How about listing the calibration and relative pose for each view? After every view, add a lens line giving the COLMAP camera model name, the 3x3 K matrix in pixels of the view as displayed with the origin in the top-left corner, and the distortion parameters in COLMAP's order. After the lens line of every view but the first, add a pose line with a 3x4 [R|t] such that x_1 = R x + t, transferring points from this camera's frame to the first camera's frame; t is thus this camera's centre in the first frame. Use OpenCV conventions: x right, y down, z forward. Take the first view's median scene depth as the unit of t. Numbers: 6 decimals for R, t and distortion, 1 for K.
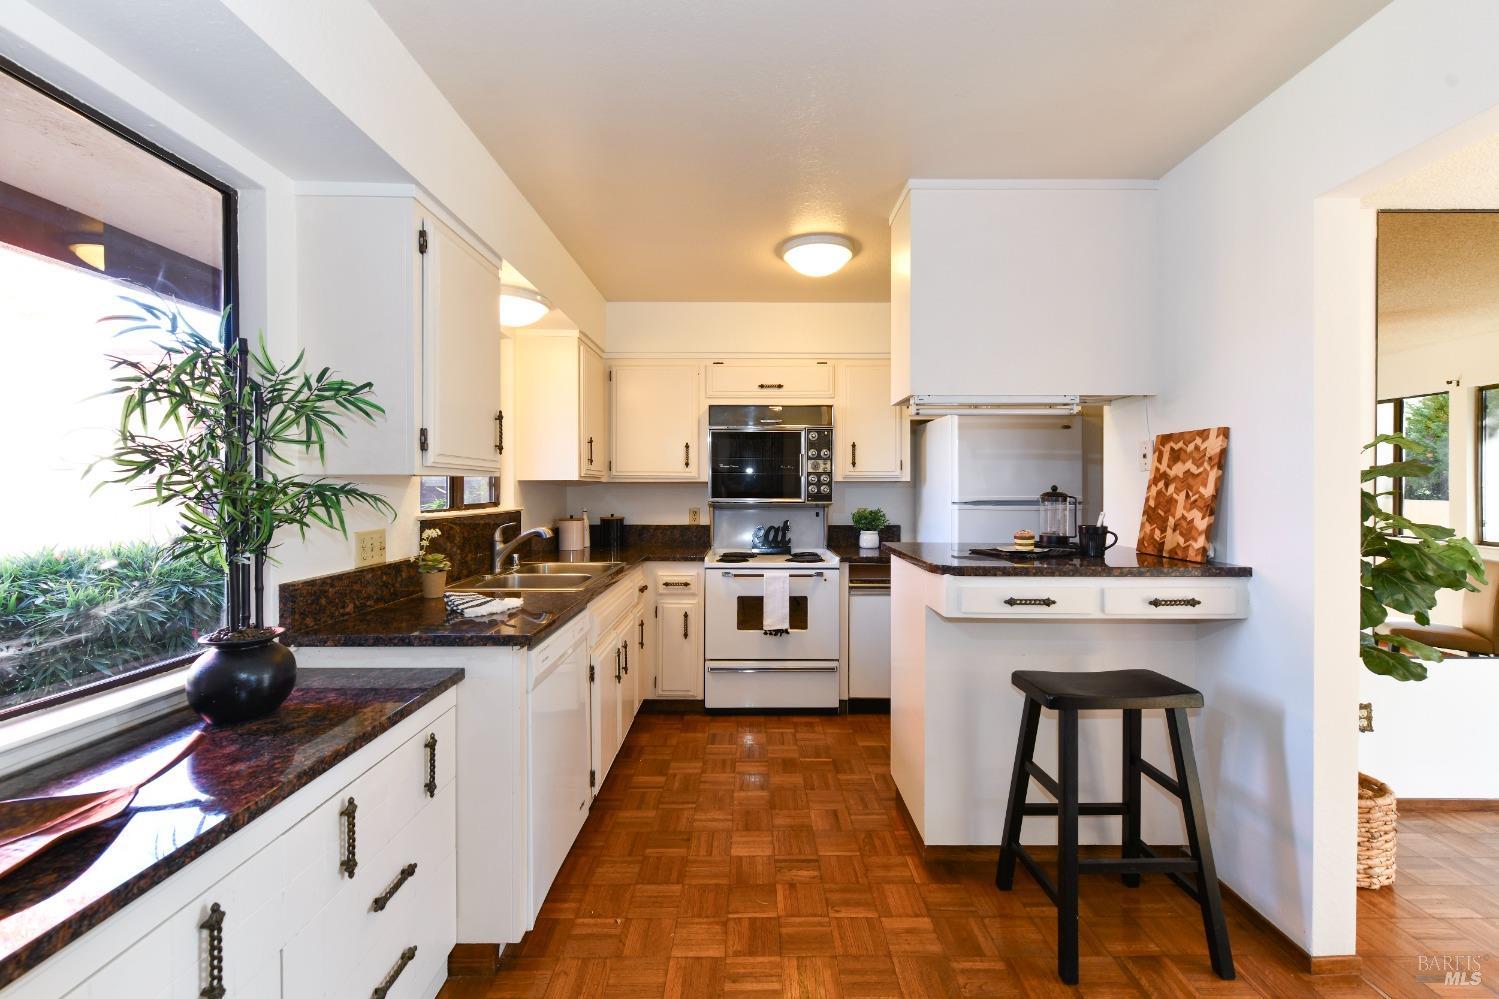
lens RADIAL K [[614.1, 0, 755.2], [0, 614.1, 488.9], [0, 0, 1]] dist [0.001028, -0.000461]
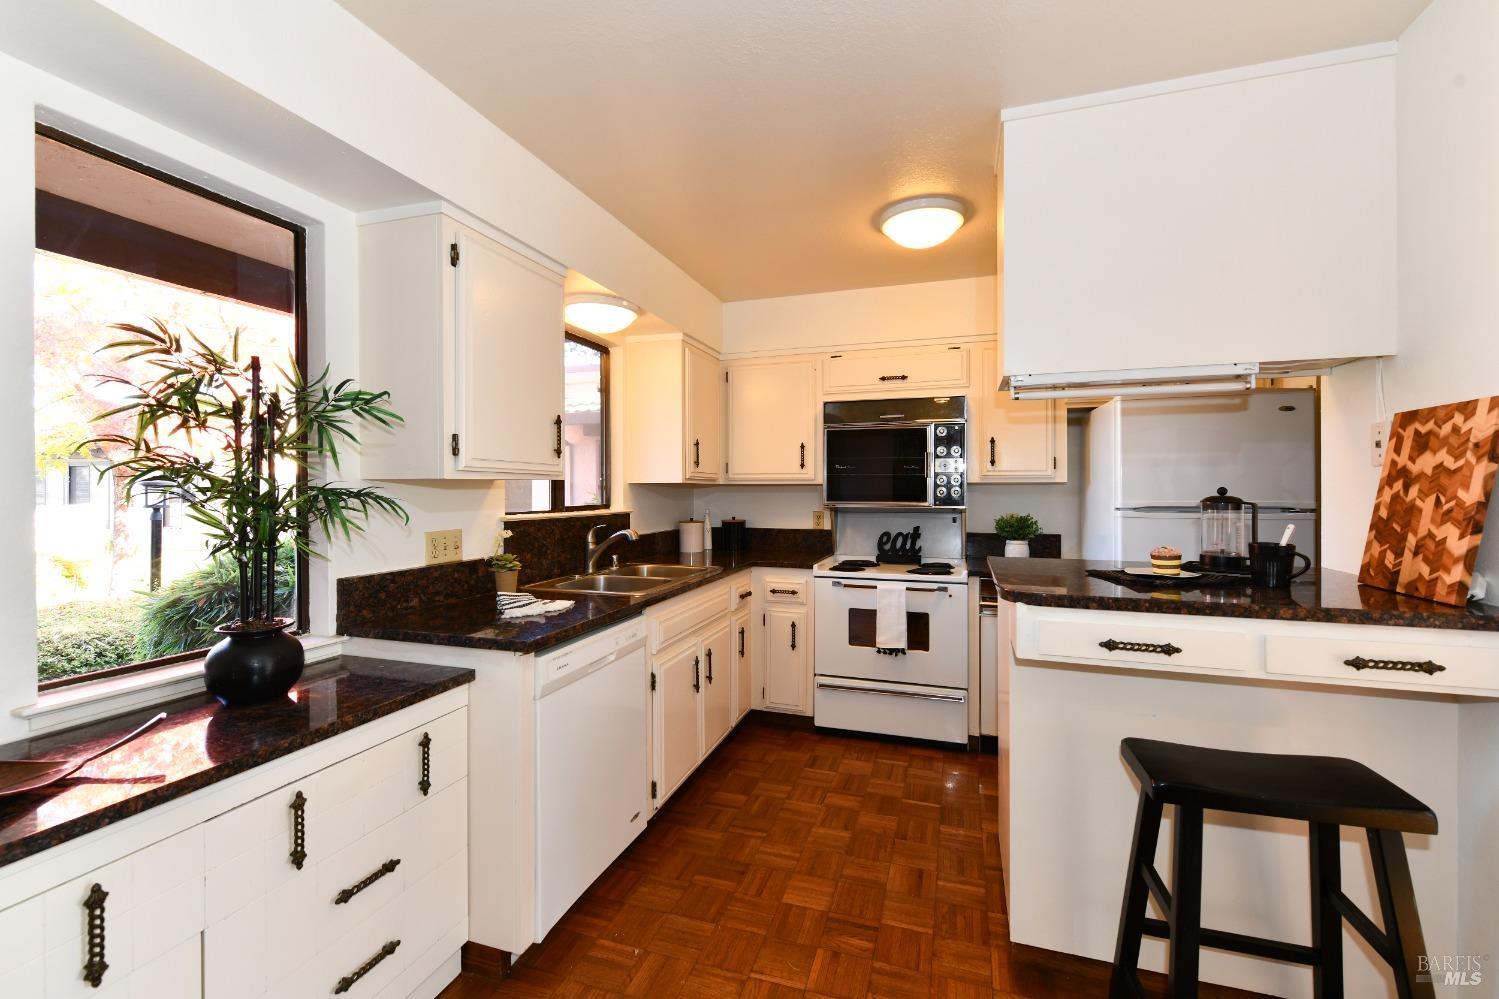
lens RADIAL K [[614.1, 0, 755.2], [0, 614.1, 488.9], [0, 0, 1]] dist [0.001028, -0.000461]
pose [[0.948377, -0.001383, -0.317143, 0.199835], [0.000471, 0.999996, -0.002951, -0.001814], [0.317146, 0.002650, 0.948373, 0.130767]]
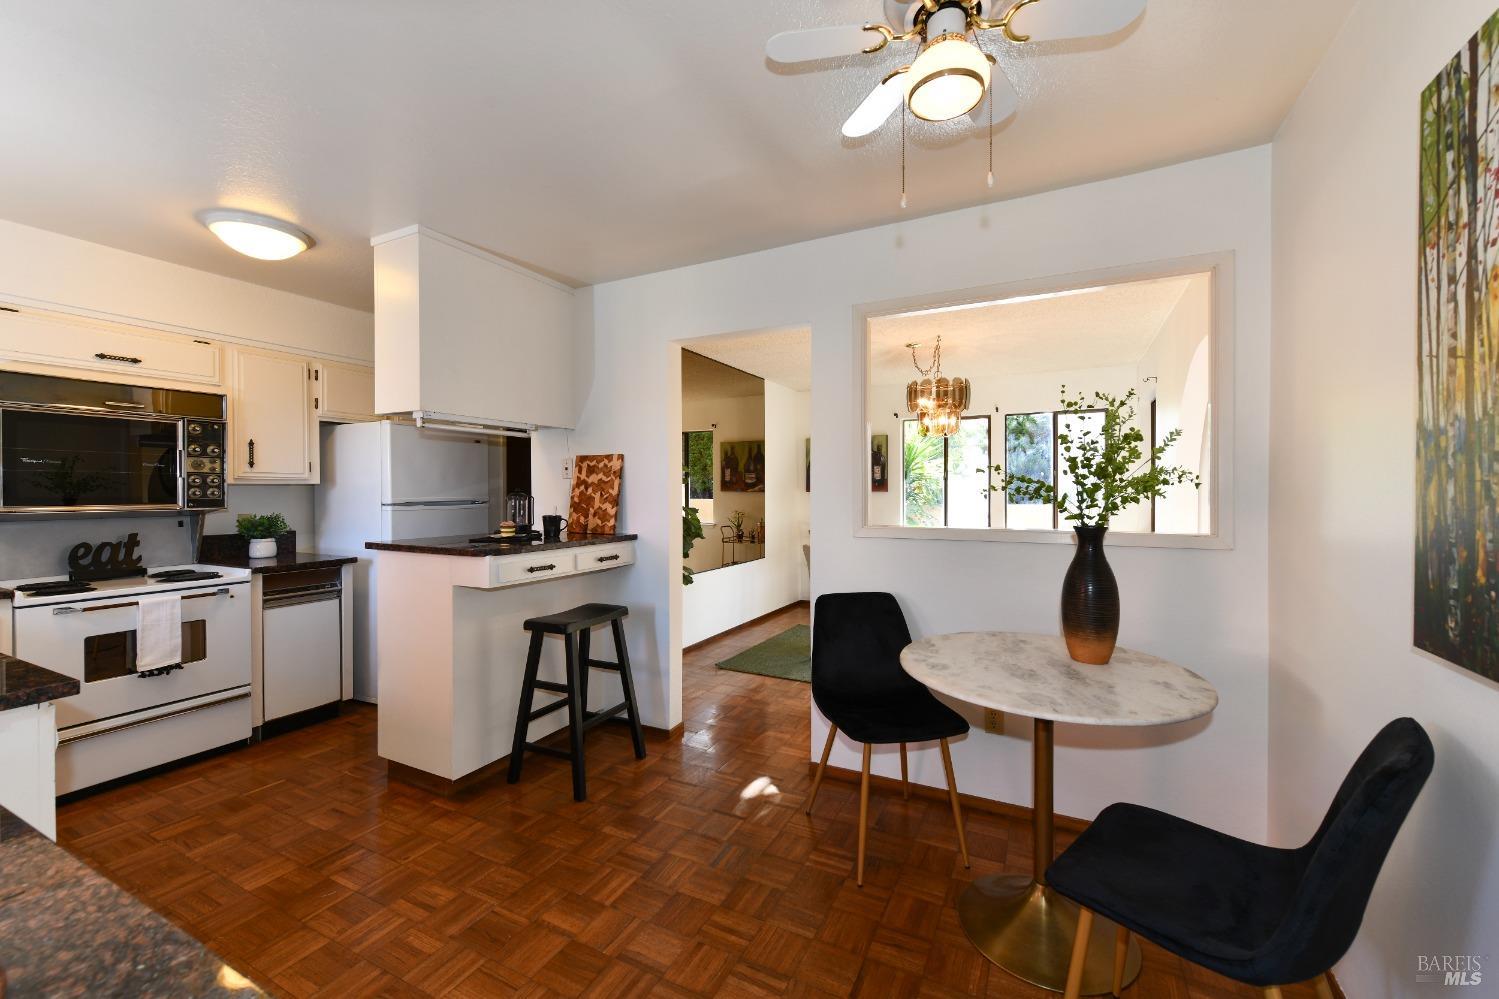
lens RADIAL K [[587.9, 0, 762.8], [0, 587.9, 493.0], [0, 0, 1]] dist [0.002661, 0.000159]
pose [[0.451958, -0.006311, 0.892017, -0.452747], [0.004877, 0.999978, 0.004604, 0.001429], [-0.892026, 0.002269, 0.451978, -0.079482]]
